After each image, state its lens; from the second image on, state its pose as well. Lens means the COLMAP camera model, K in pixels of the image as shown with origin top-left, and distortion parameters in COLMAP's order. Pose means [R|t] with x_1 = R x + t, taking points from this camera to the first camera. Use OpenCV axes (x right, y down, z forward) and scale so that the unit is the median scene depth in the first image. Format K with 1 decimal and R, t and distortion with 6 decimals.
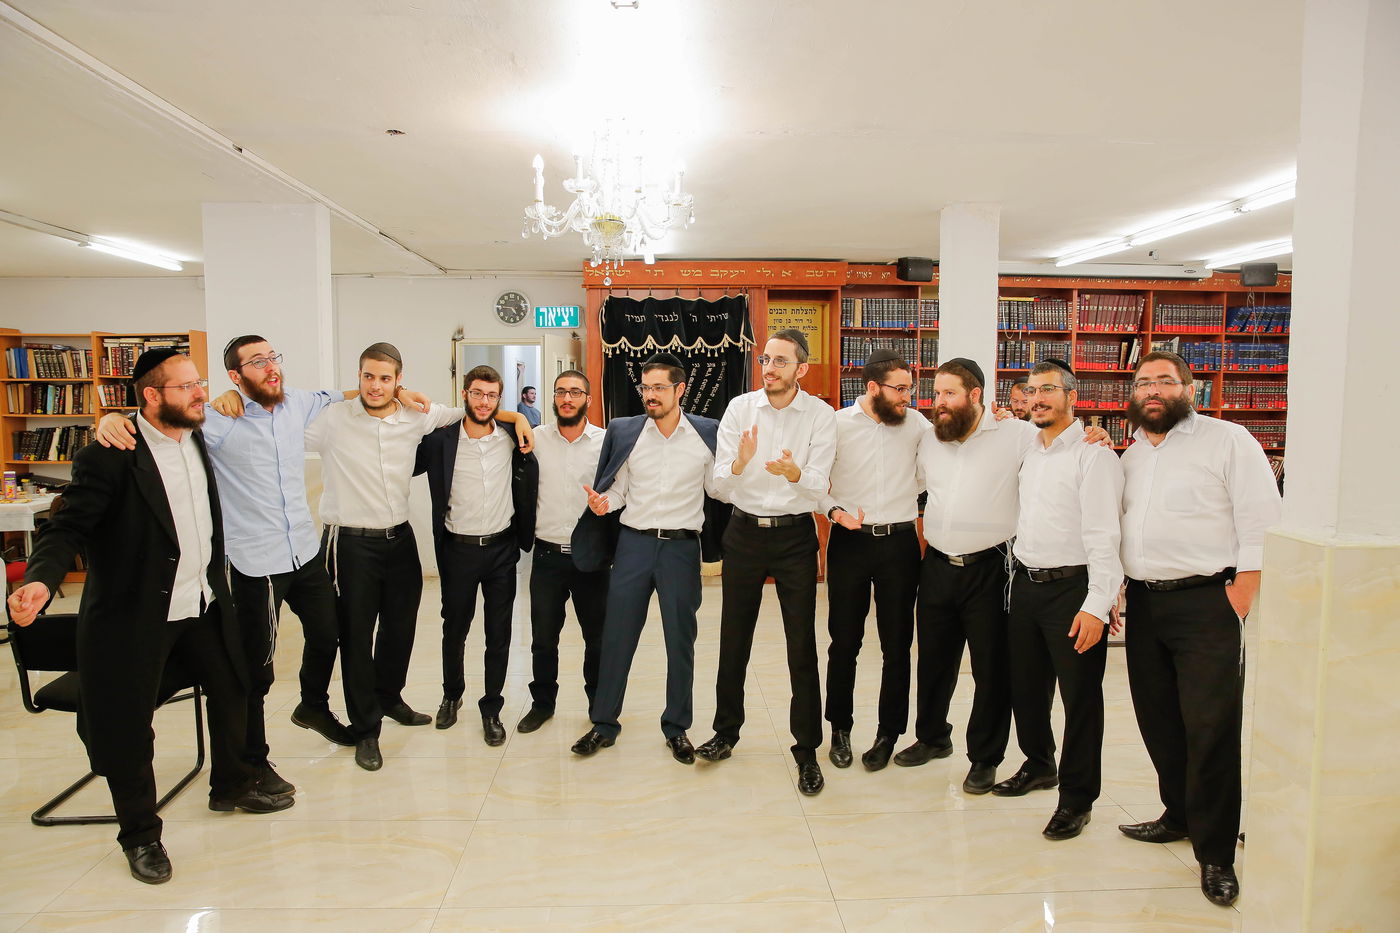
lens RADIAL K [[999.8, 0, 697.8], [0, 999.8, 470.5], [0, 0, 1]] dist [-0.077755, 0.034351]
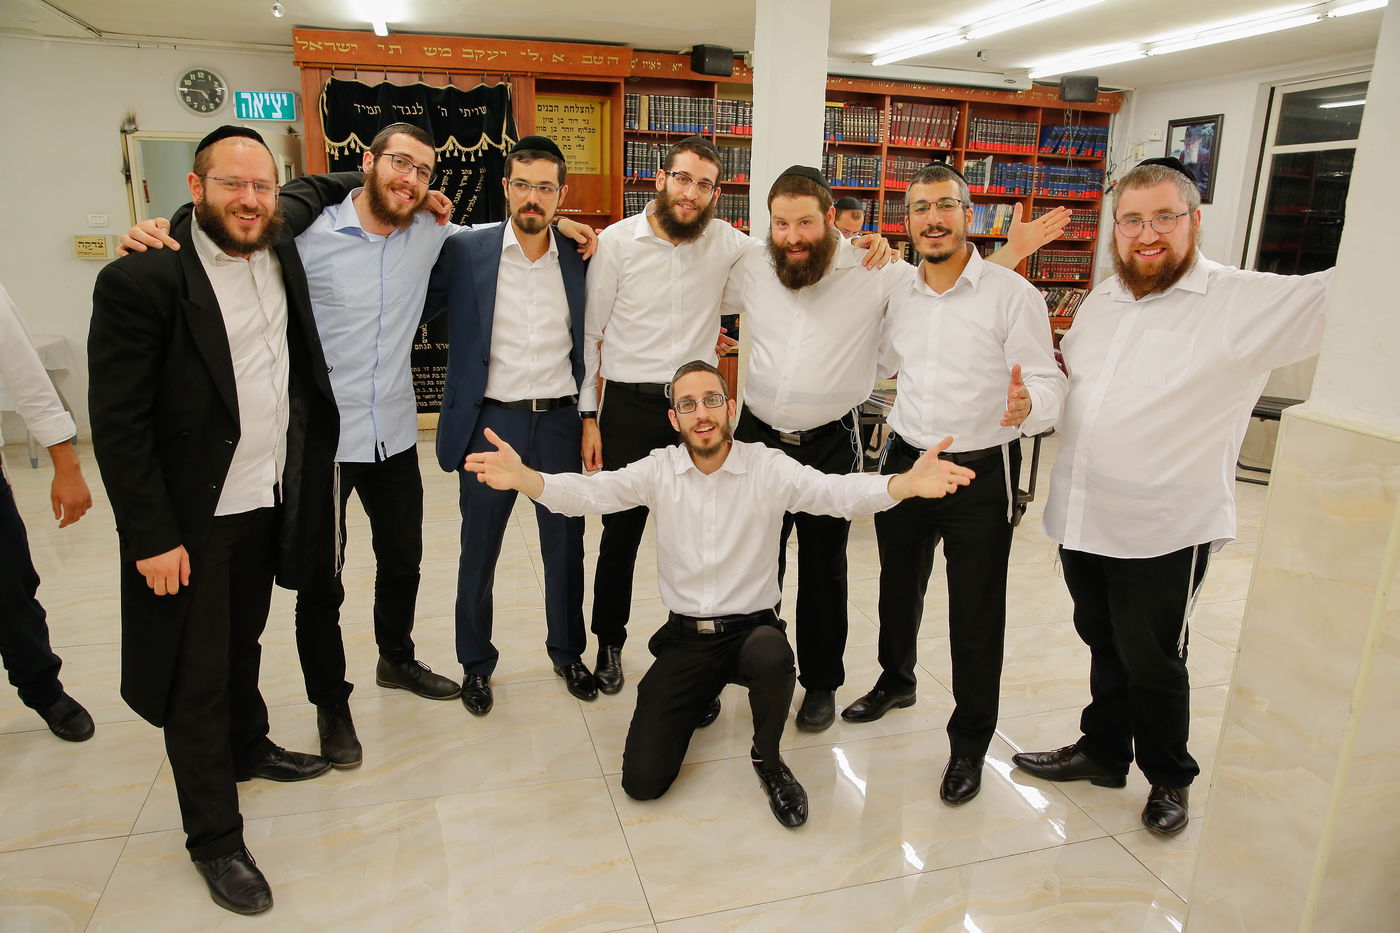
lens RADIAL K [[999.8, 0, 702.7], [0, 999.8, 472.7], [0, 0, 1]] dist [-0.077755, 0.034351]
pose [[0.973165, -0.037280, 0.227068, 0.008232], [-0.002791, 0.984804, 0.173646, -0.004481], [-0.230091, -0.169620, 0.958273, 0.137815]]
